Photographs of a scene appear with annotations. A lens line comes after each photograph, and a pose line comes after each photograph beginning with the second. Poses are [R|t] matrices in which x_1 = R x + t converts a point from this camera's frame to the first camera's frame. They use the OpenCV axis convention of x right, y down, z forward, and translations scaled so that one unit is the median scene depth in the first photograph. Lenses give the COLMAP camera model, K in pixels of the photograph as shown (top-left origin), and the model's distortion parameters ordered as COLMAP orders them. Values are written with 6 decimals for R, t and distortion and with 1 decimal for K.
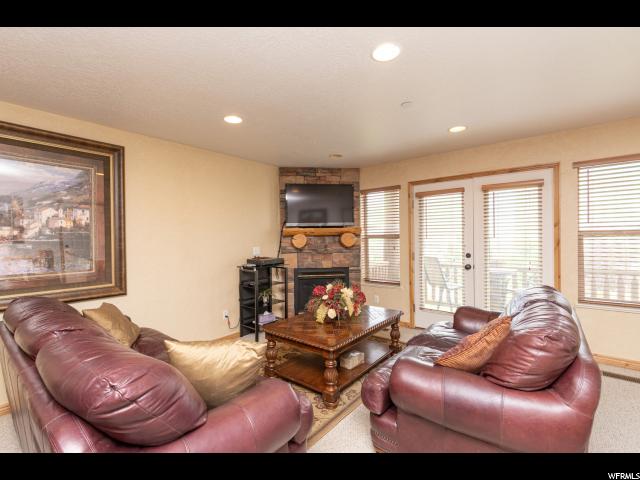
lens RADIAL K [[292.9, 0, 320.0], [0, 292.9, 240.0], [0, 0, 1]] dist [0.000262, 0.000020]
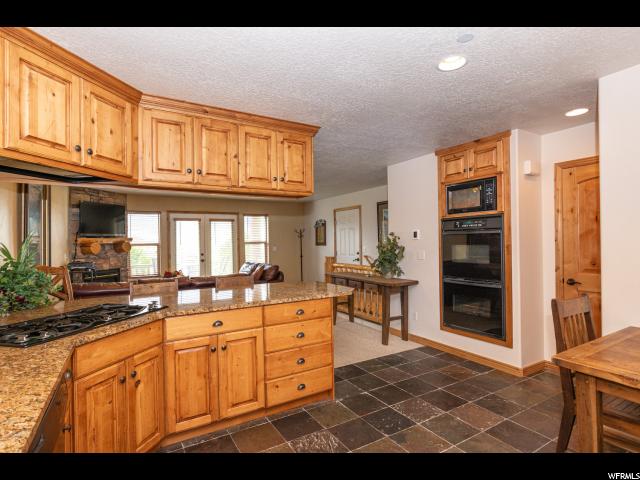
lens RADIAL K [[327.2, 0, 320.0], [0, 327.2, 240.0], [0, 0, 1]] dist [0.000420, 0.000025]
pose [[0.360320, 0.009515, 0.932780, -1.072199], [0.016601, 0.999724, -0.016611, 0.006620], [-0.932681, 0.021471, 0.360062, -0.417379]]
